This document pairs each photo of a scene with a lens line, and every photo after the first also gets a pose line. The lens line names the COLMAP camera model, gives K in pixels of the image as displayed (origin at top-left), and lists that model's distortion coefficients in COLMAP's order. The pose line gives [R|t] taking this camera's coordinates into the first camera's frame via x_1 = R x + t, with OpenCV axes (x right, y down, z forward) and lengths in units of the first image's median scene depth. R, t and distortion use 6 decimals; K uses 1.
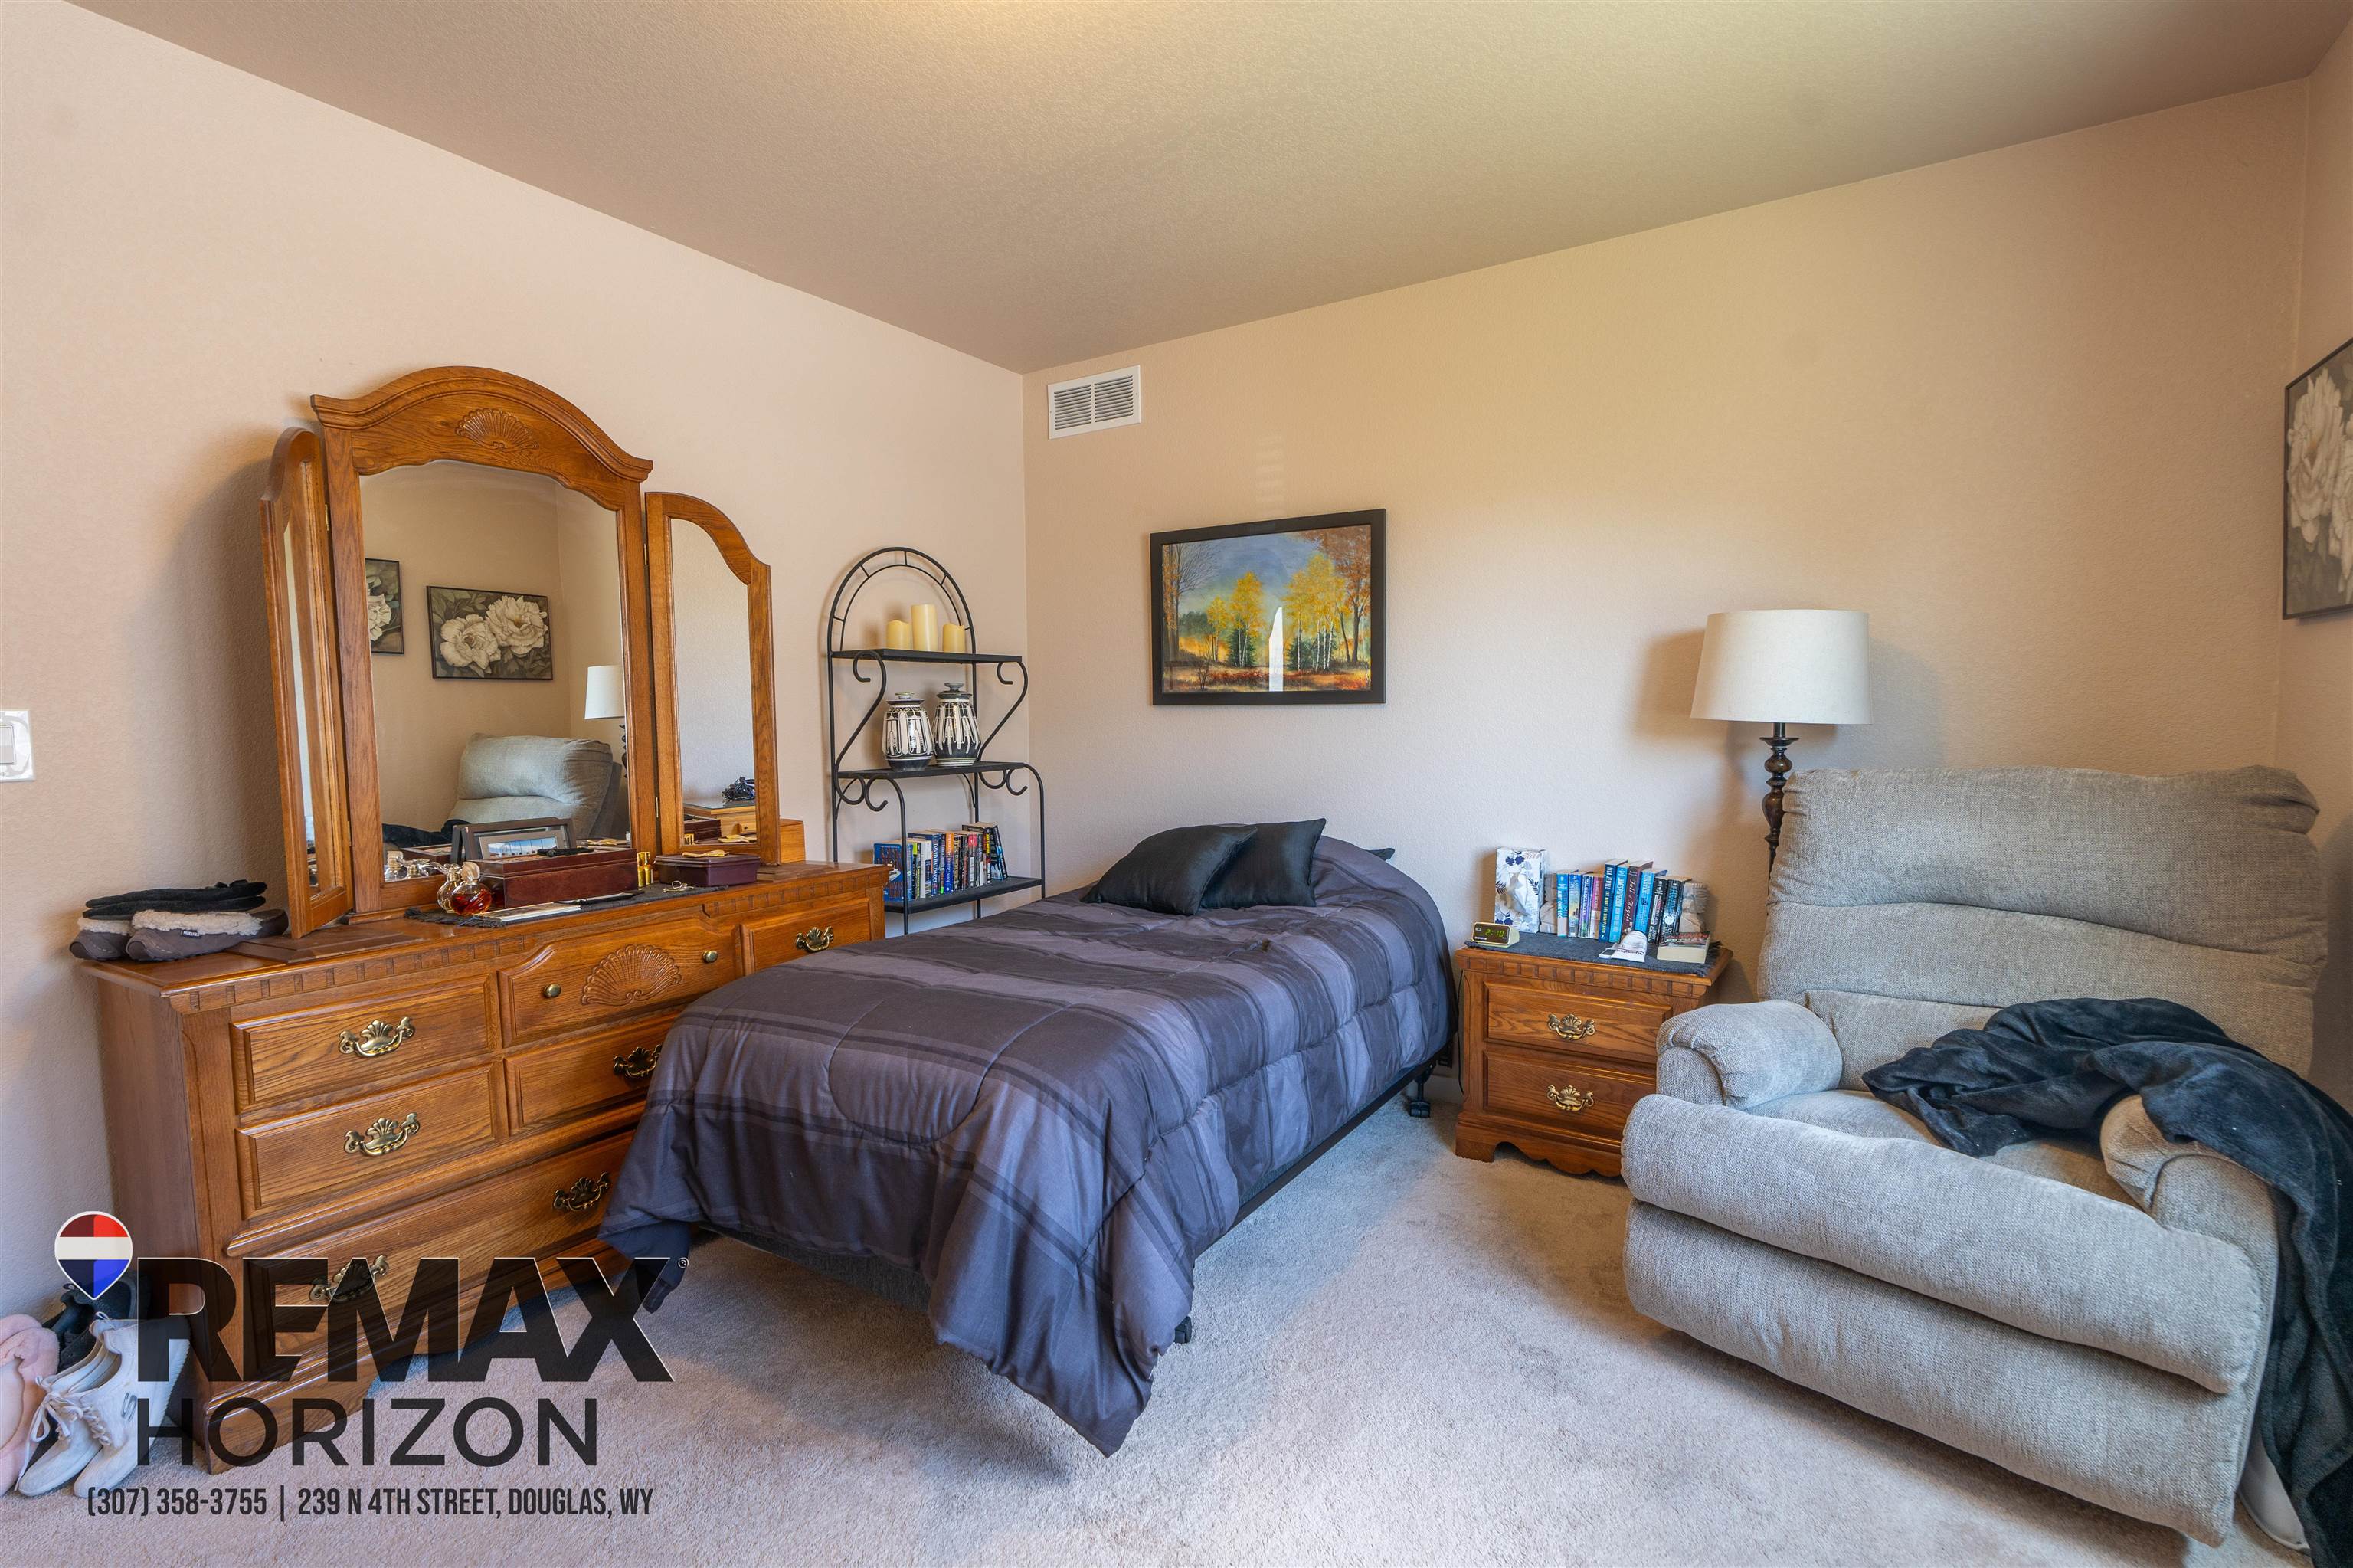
lens RADIAL K [[1073.7, 0, 1176.5], [0, 1073.7, 784.0], [0, 0, 1]] dist [0.001089, 0.000506]
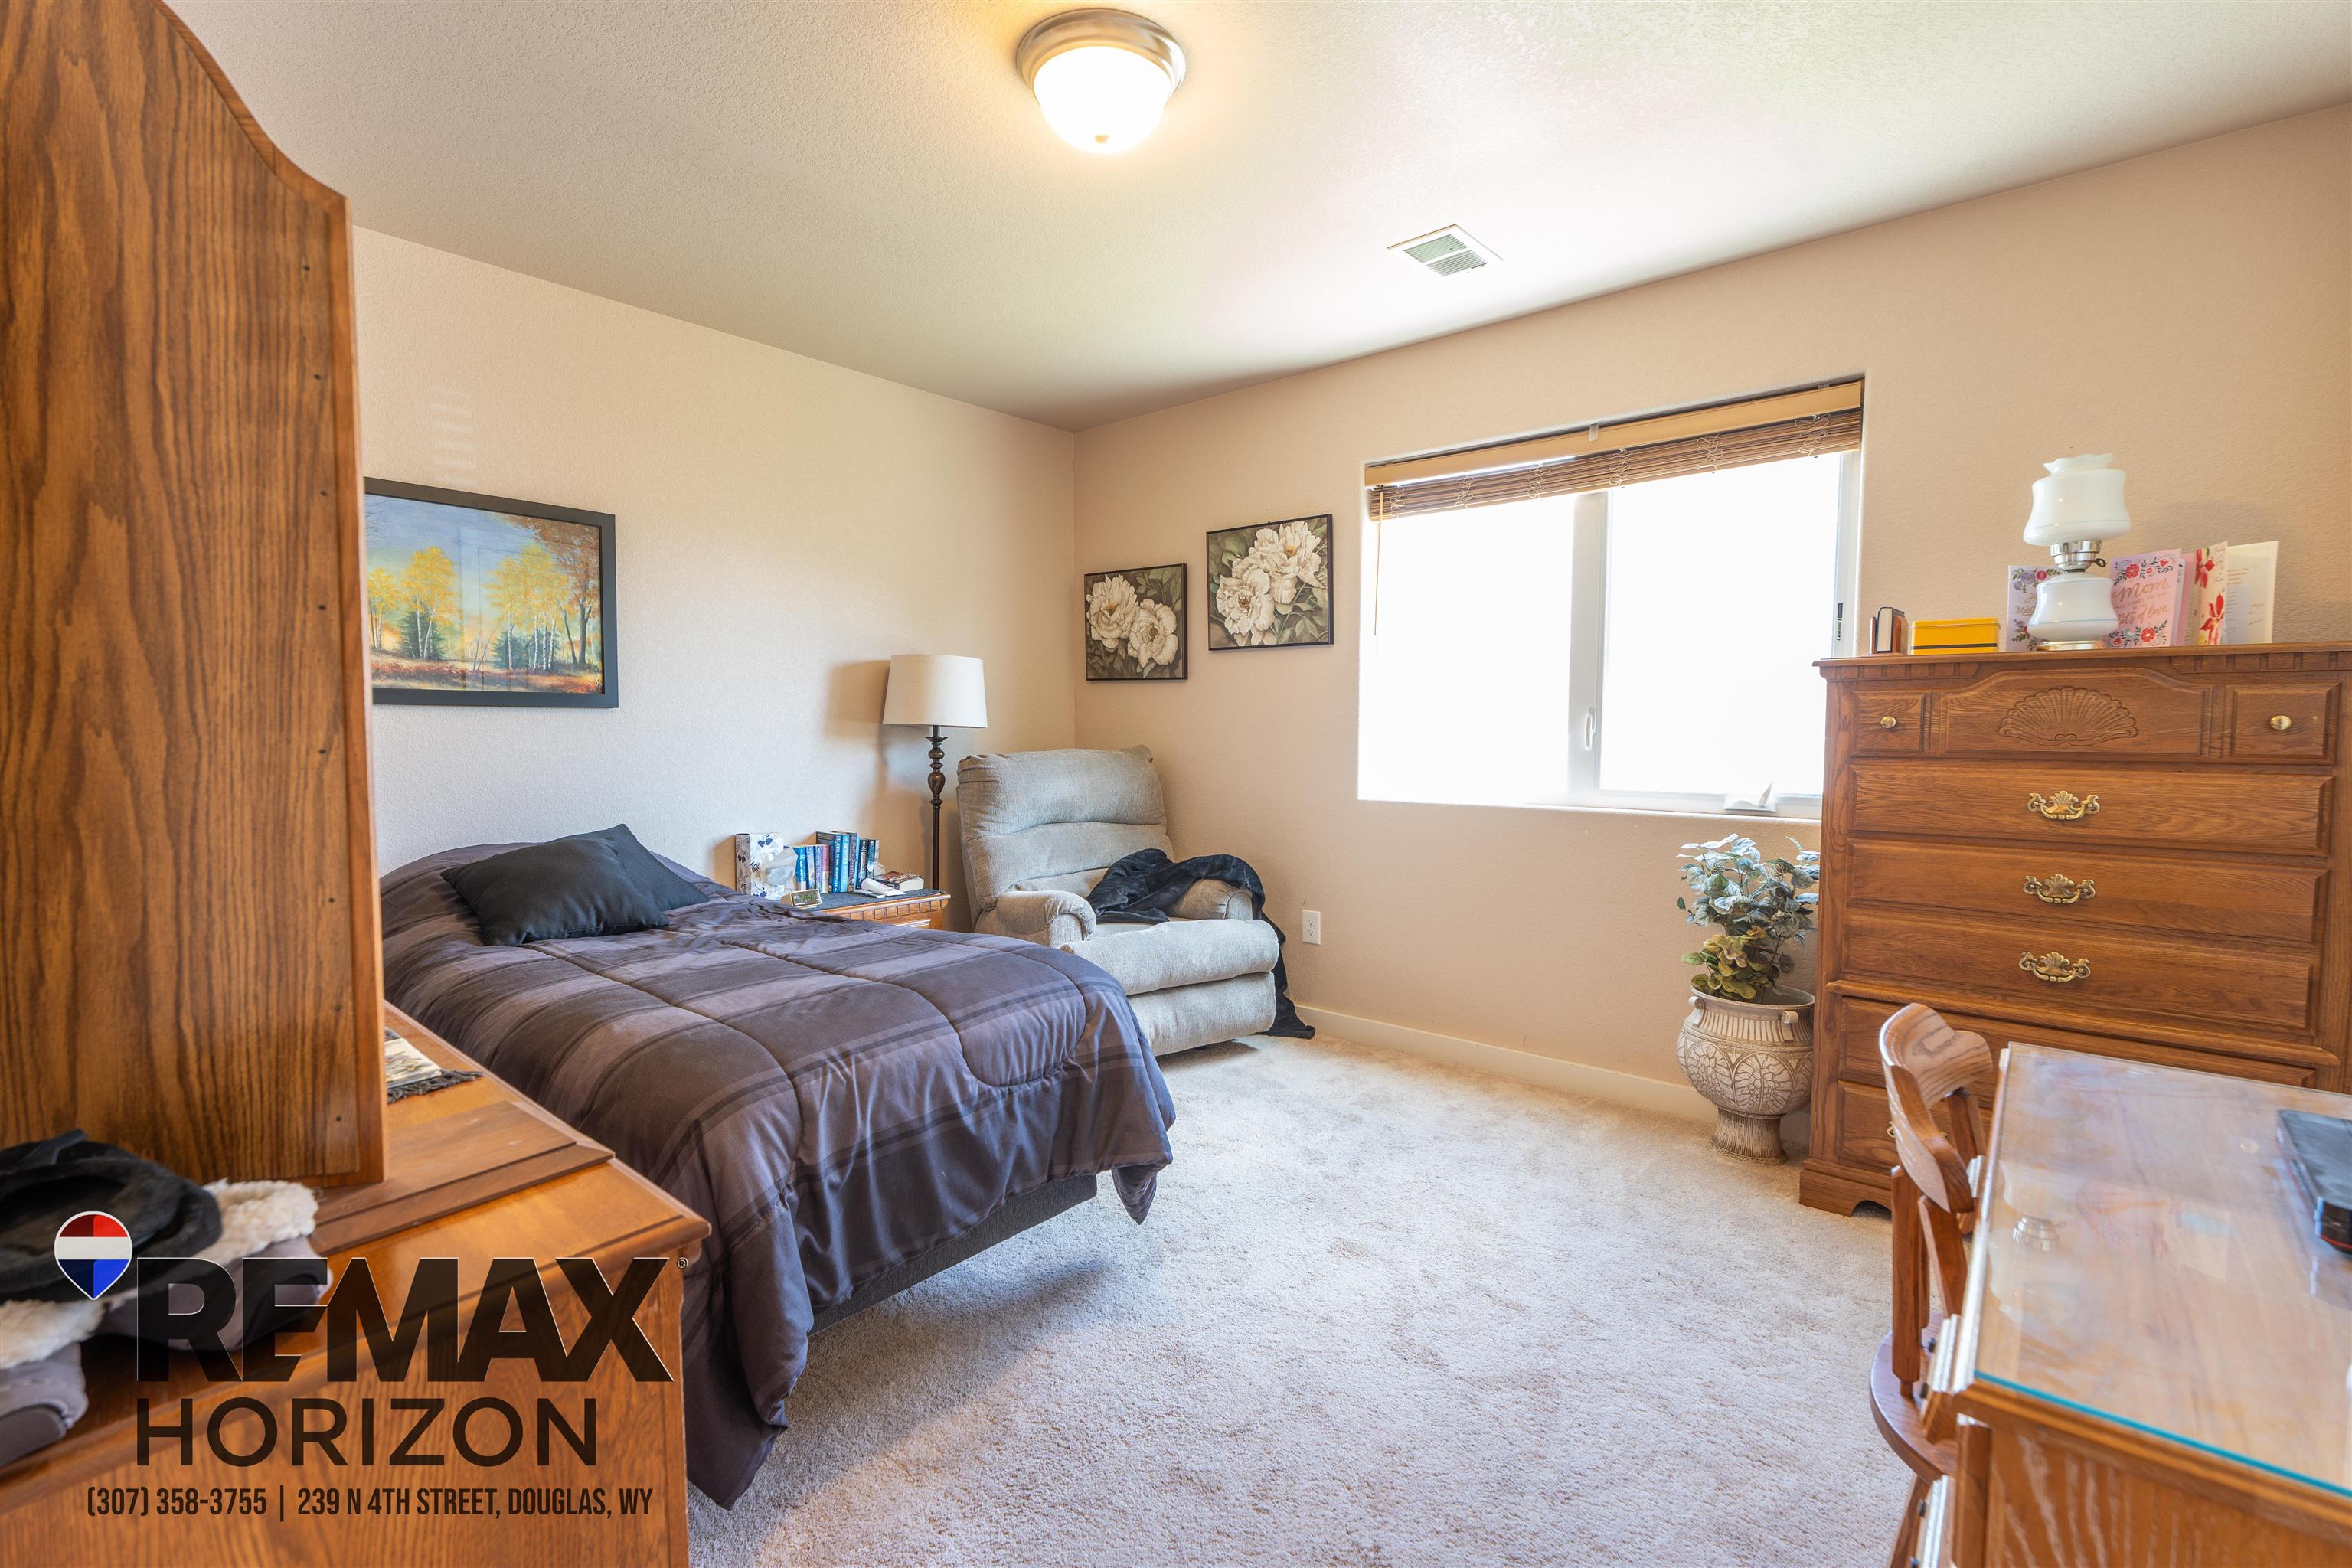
lens RADIAL K [[1037.0, 0, 1176.0], [0, 1037.0, 784.0], [0, 0, 1]] dist [0.001983, -0.000182]
pose [[0.149878, -0.051917, 0.987340, -0.695023], [0.058474, 0.997338, 0.043566, -0.015859], [-0.986974, 0.051204, 0.152515, 0.340560]]
